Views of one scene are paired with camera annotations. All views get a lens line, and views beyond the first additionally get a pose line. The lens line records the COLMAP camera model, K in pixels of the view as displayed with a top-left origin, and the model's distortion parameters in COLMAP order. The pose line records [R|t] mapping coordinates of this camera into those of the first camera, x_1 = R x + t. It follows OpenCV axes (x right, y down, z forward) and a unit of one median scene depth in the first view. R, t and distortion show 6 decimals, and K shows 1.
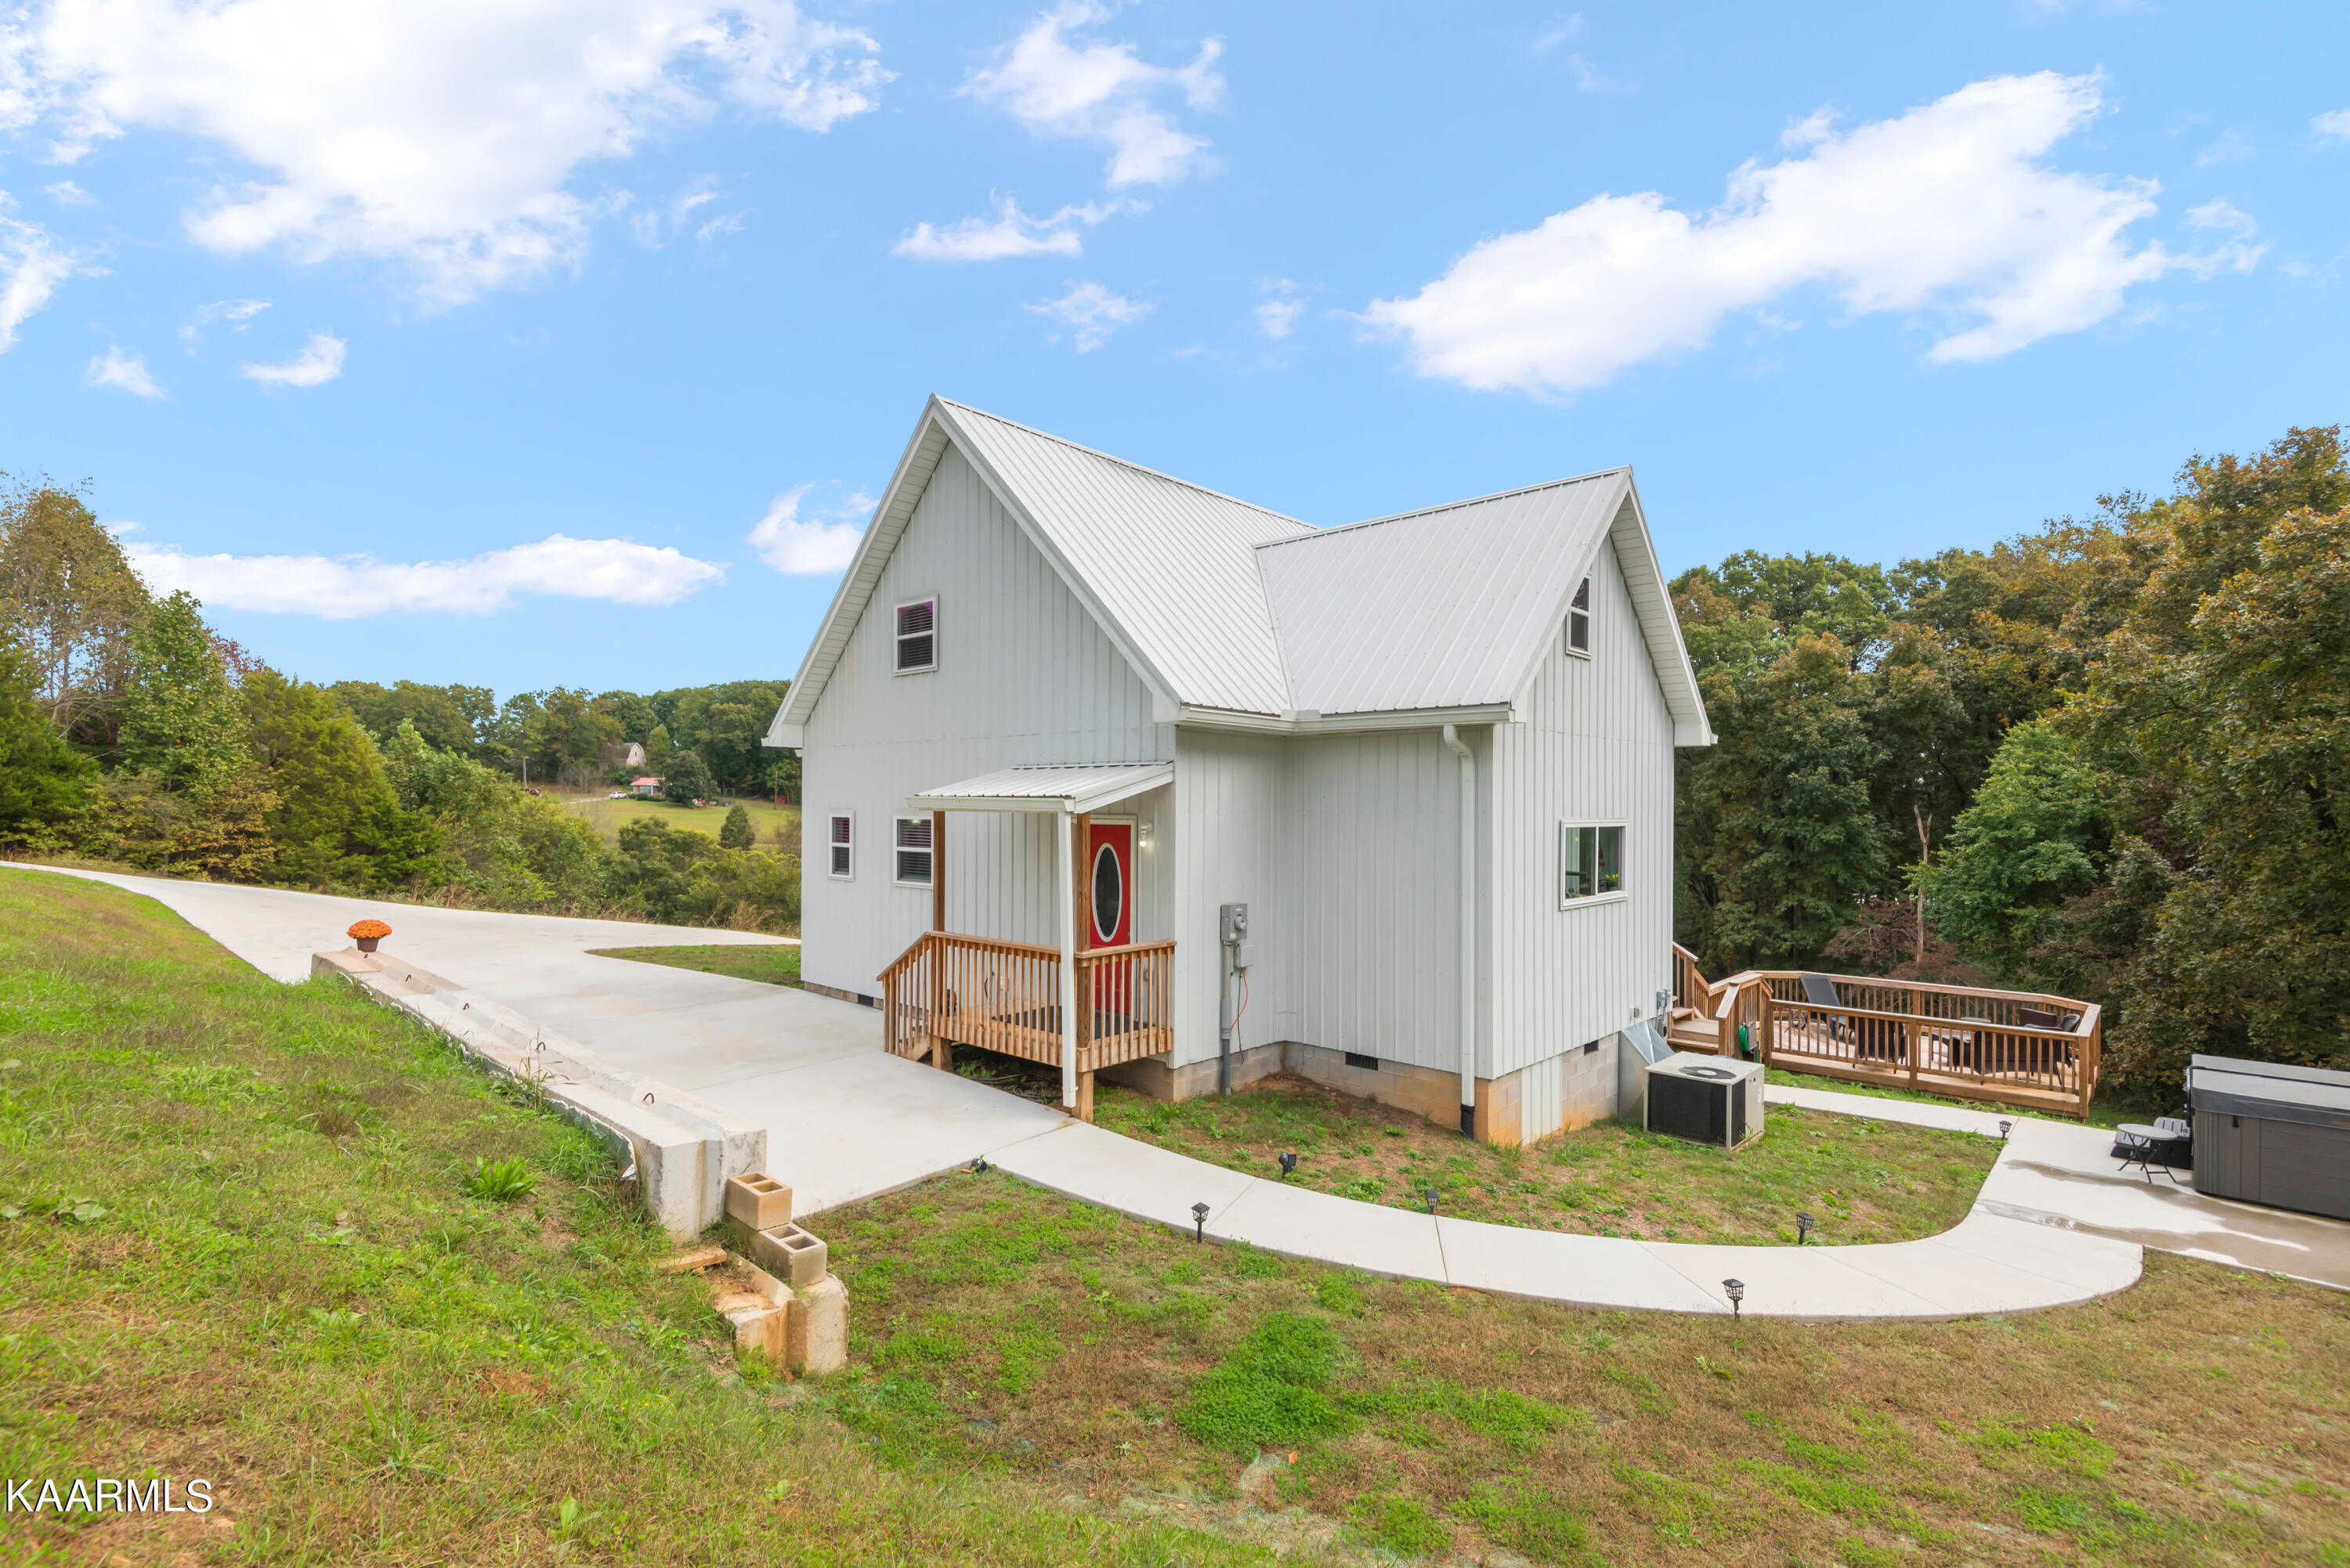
lens RADIAL K [[1071.2, 0, 1149.0], [0, 1071.2, 804.6], [0, 0, 1]] dist [-0.003807, -0.000442]
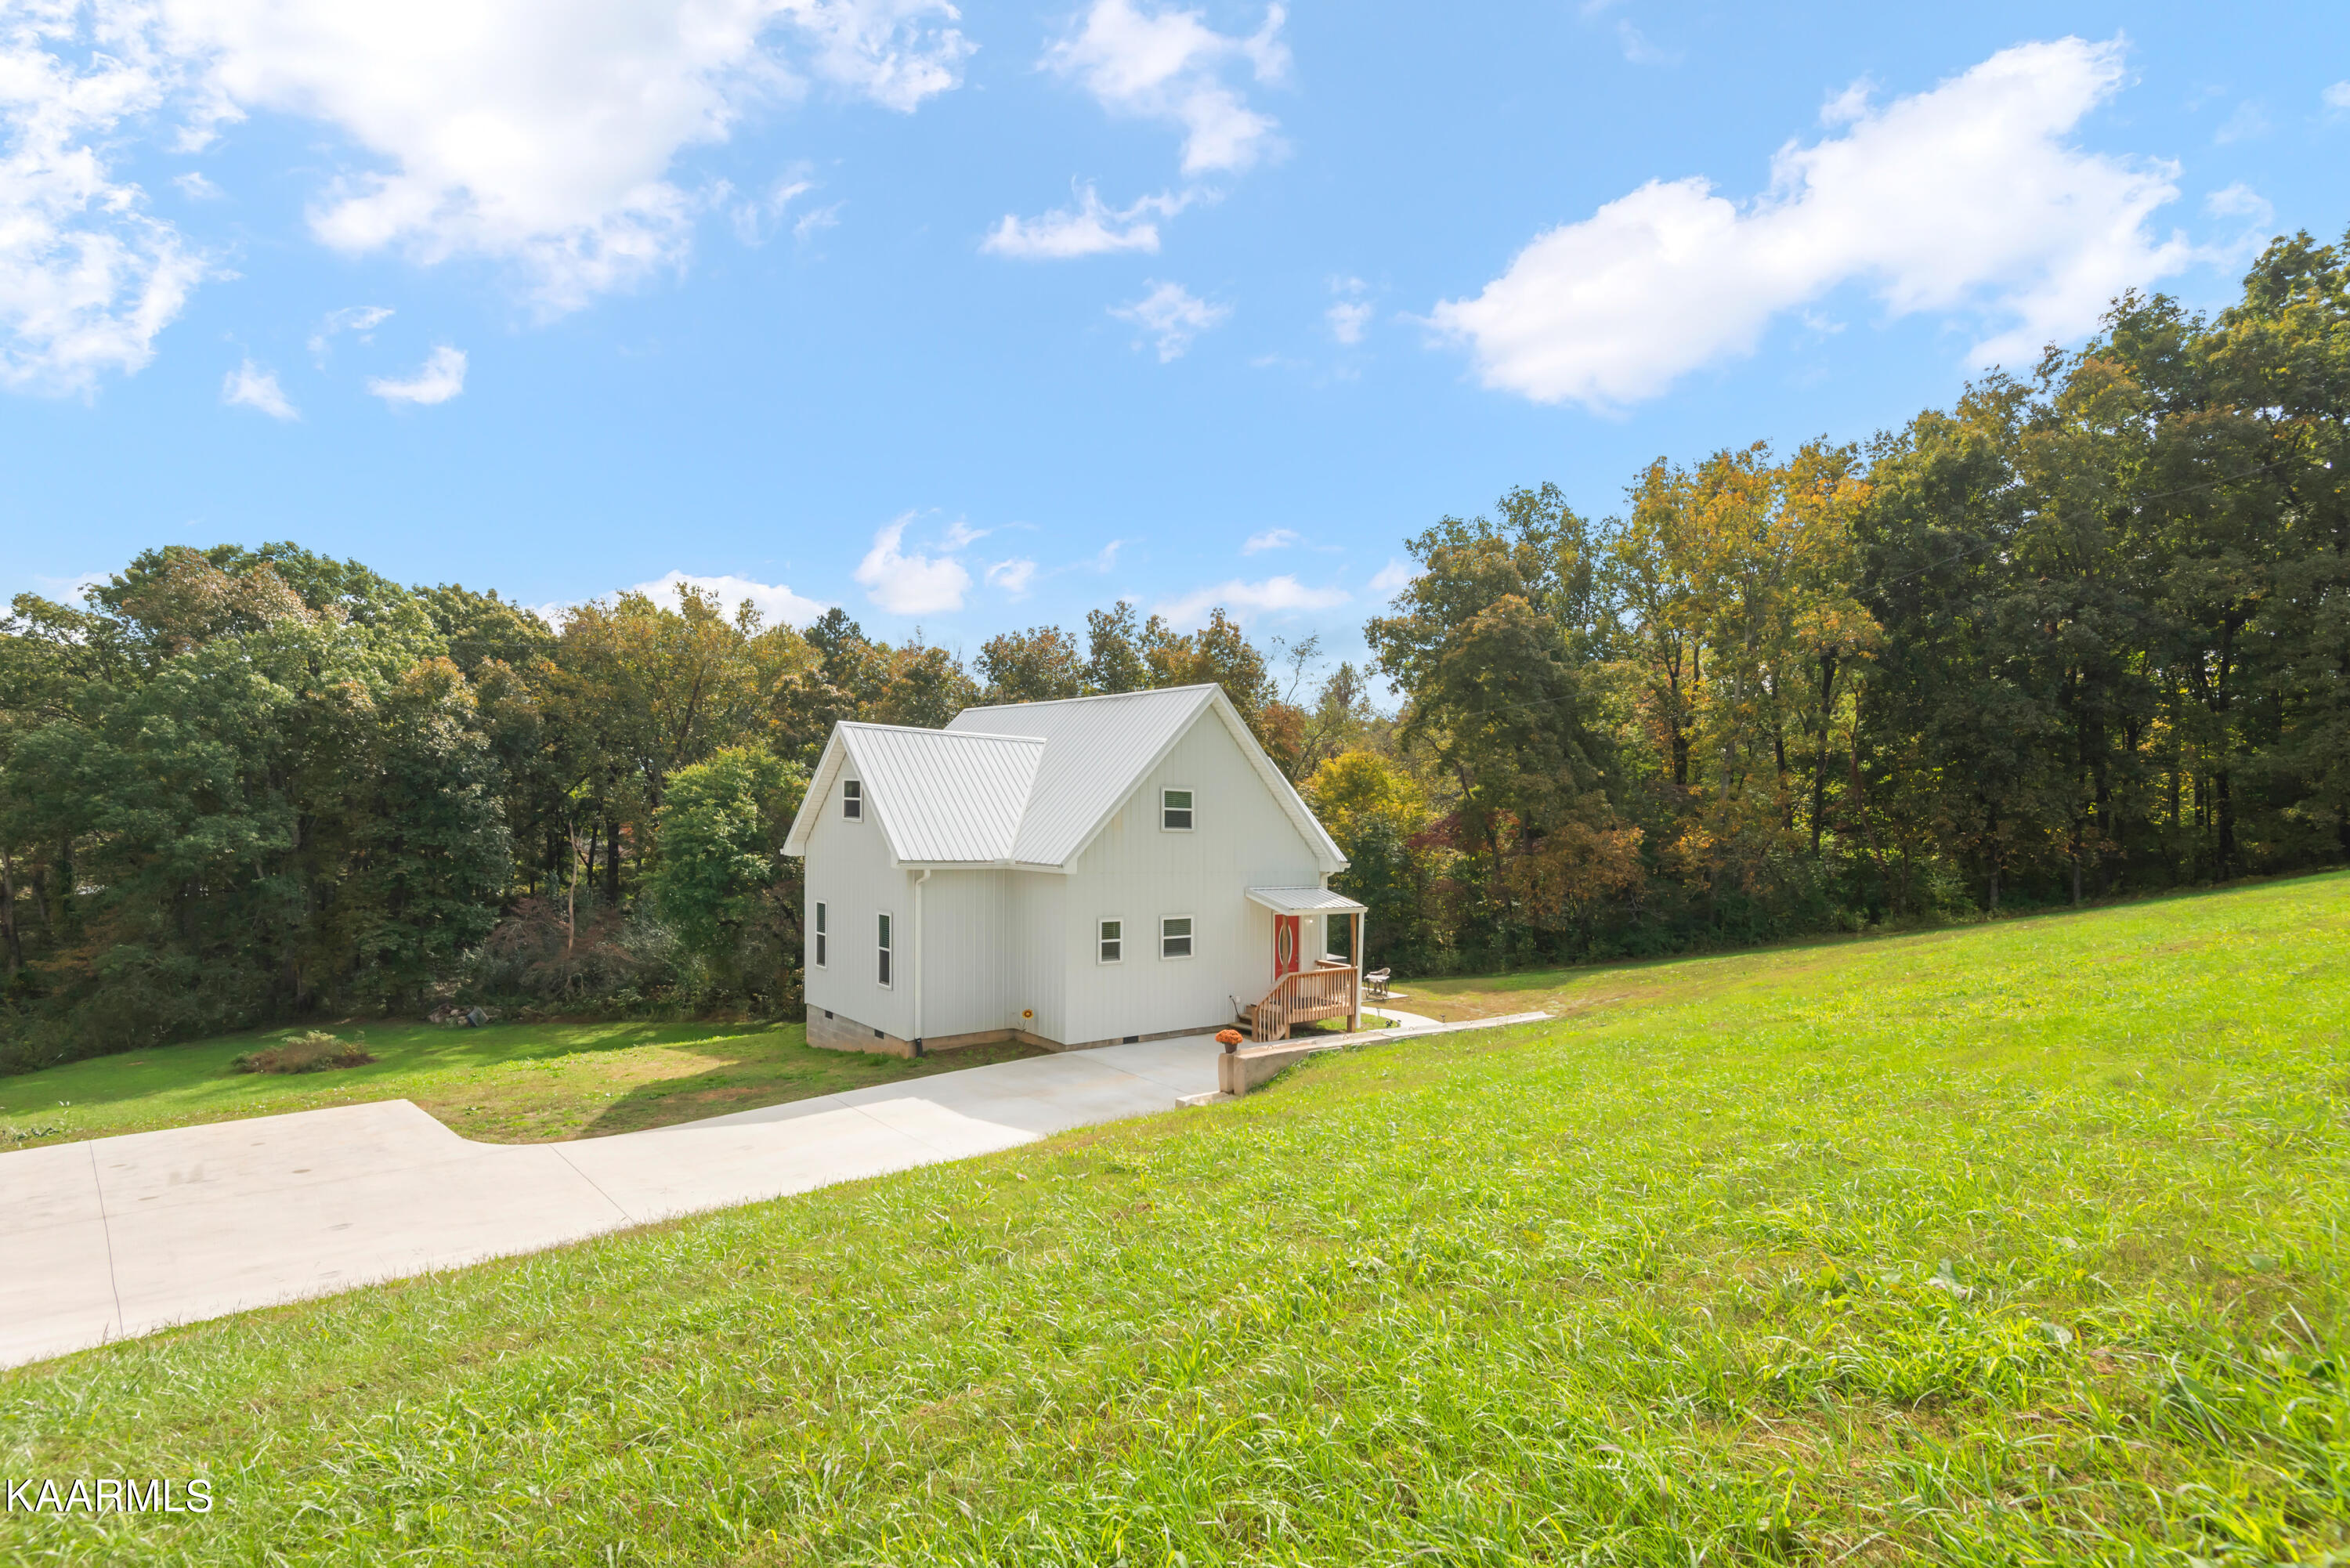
lens RADIAL K [[1094.2, 0, 1119.4], [0, 1094.2, 784.2], [0, 0, 1]] dist [0.013694, -0.000143]
pose [[0.124285, 0.022109, 0.992000, -0.623401], [-0.034308, 0.999250, -0.017972, -0.052654], [-0.991653, -0.031800, 0.124950, 0.284071]]
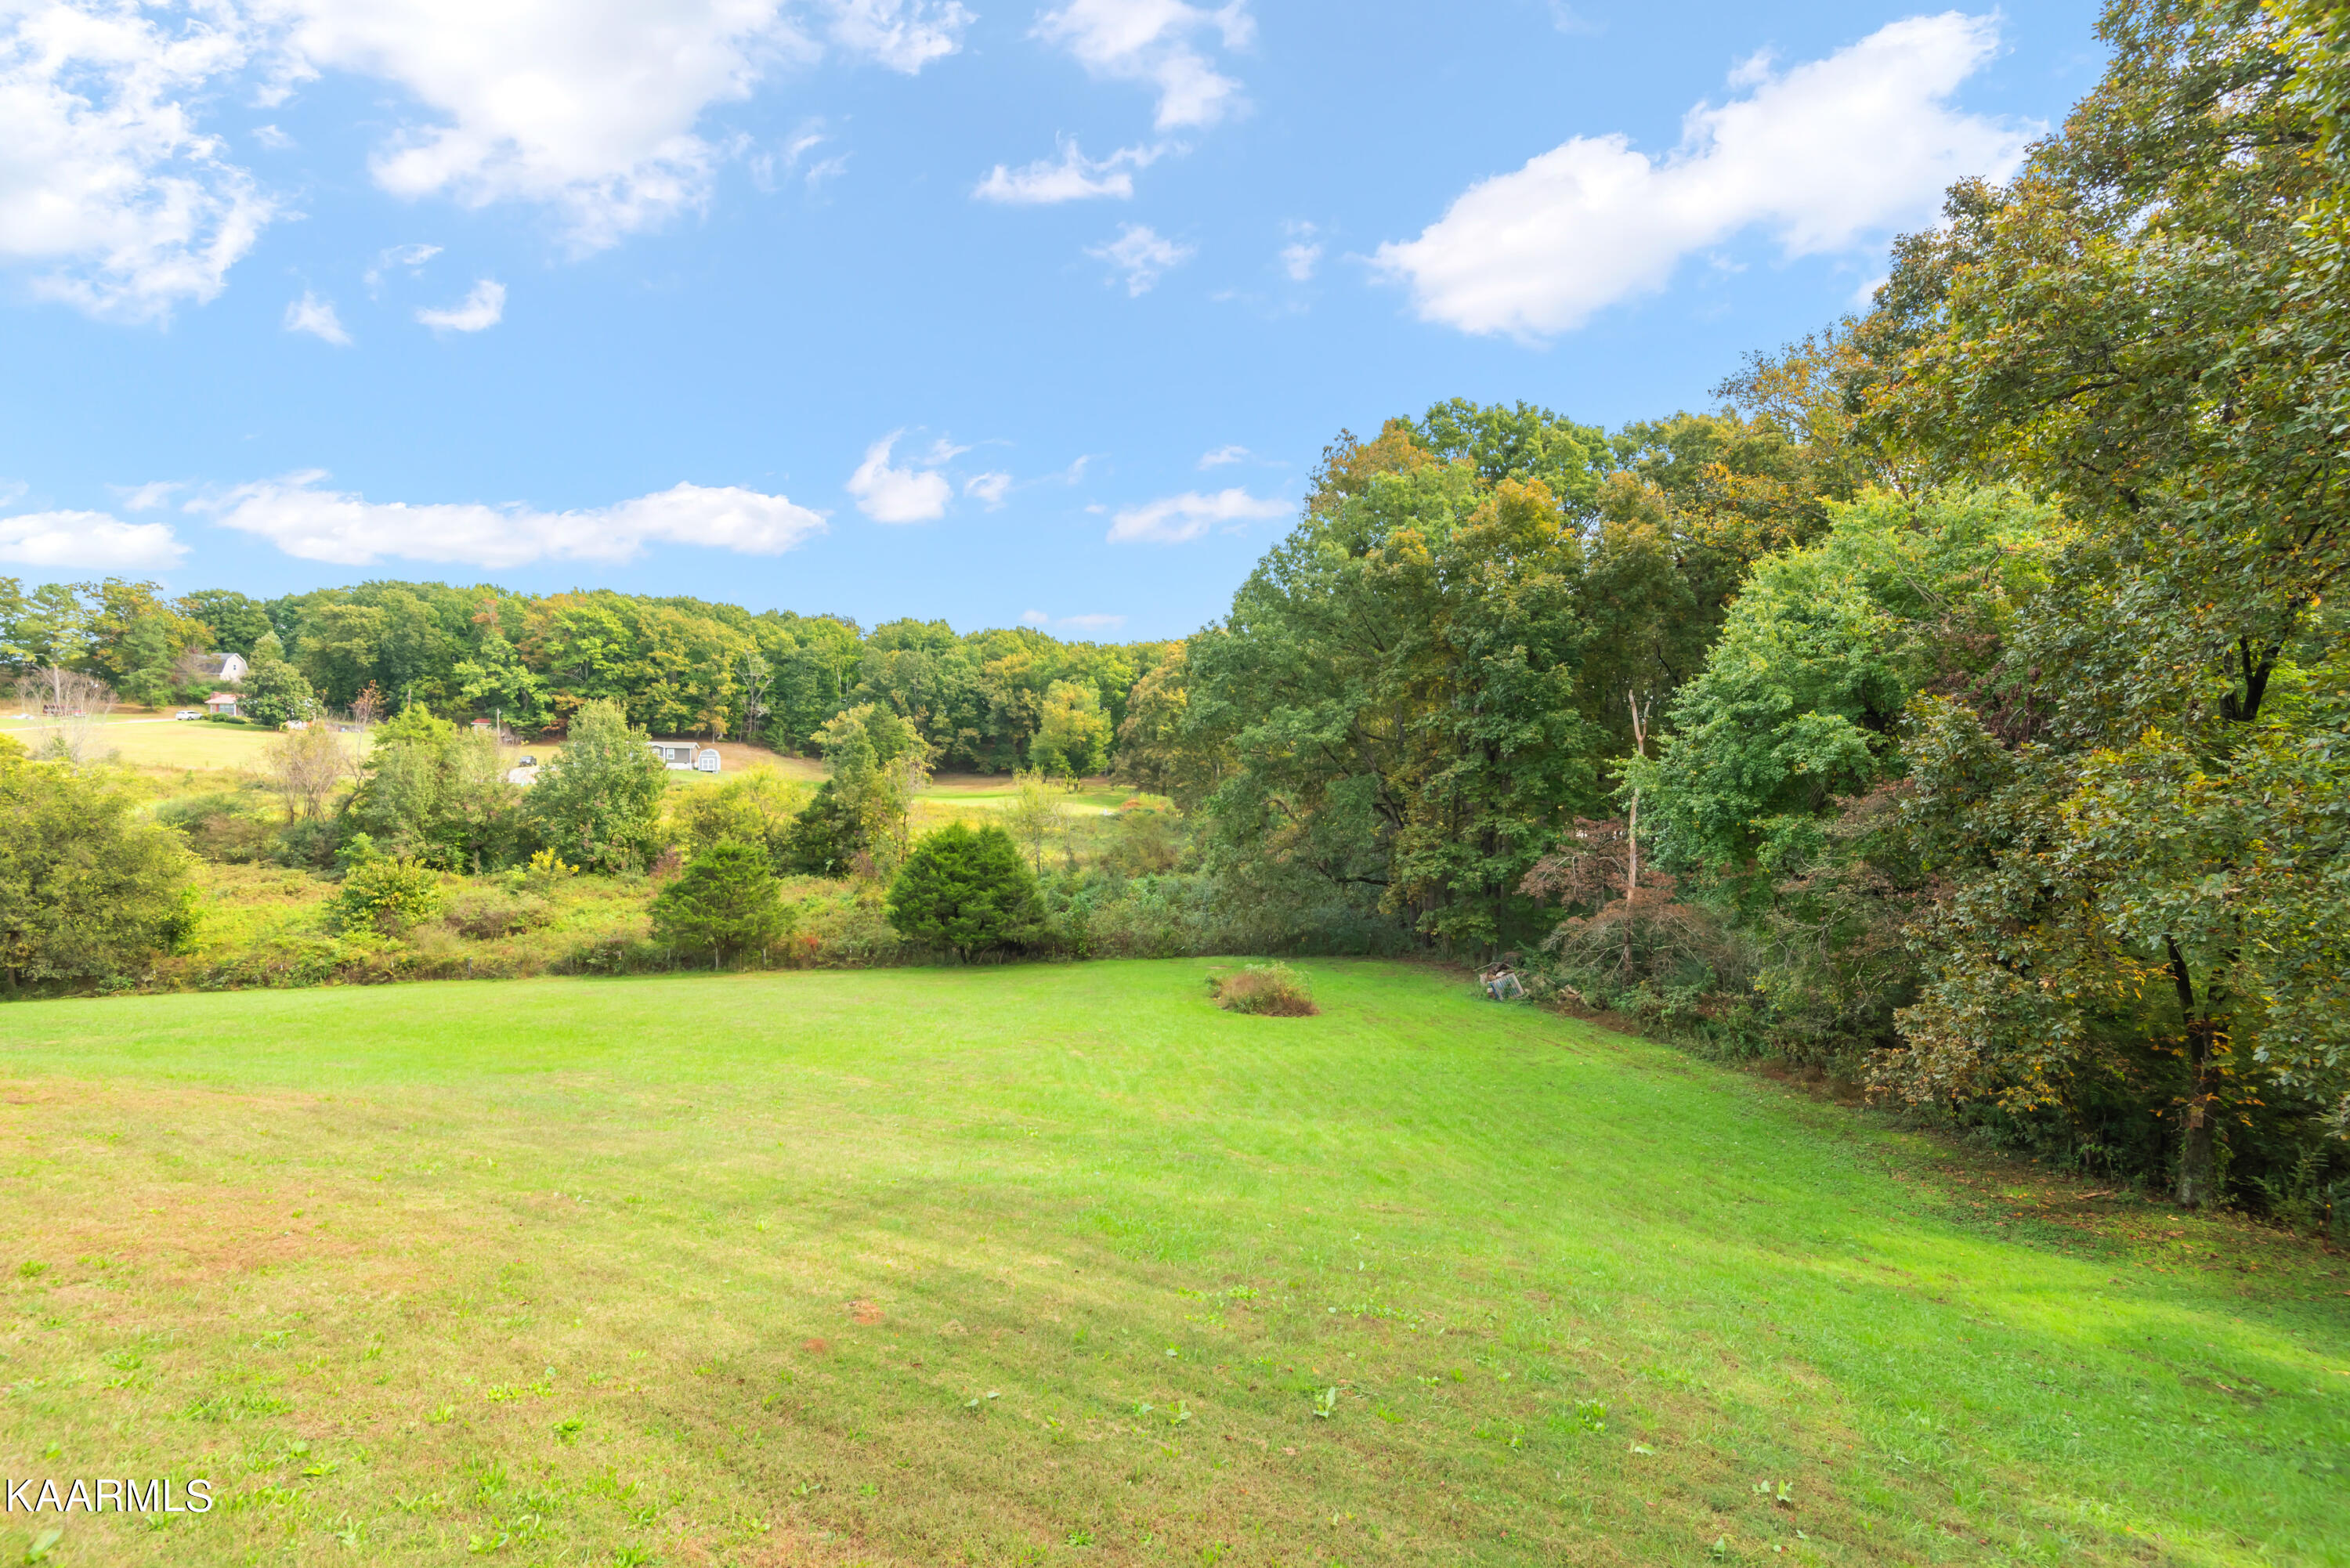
lens RADIAL K [[1067.7, 0, 1172.5], [0, 1067.7, 792.8], [0, 0, 1]] dist [0.007387, -0.000513]
pose [[0.976962, 0.002339, 0.213401, 0.315343], [-0.011112, 0.999141, 0.039920, 0.058697], [-0.213124, -0.041372, 0.976149, 0.432815]]
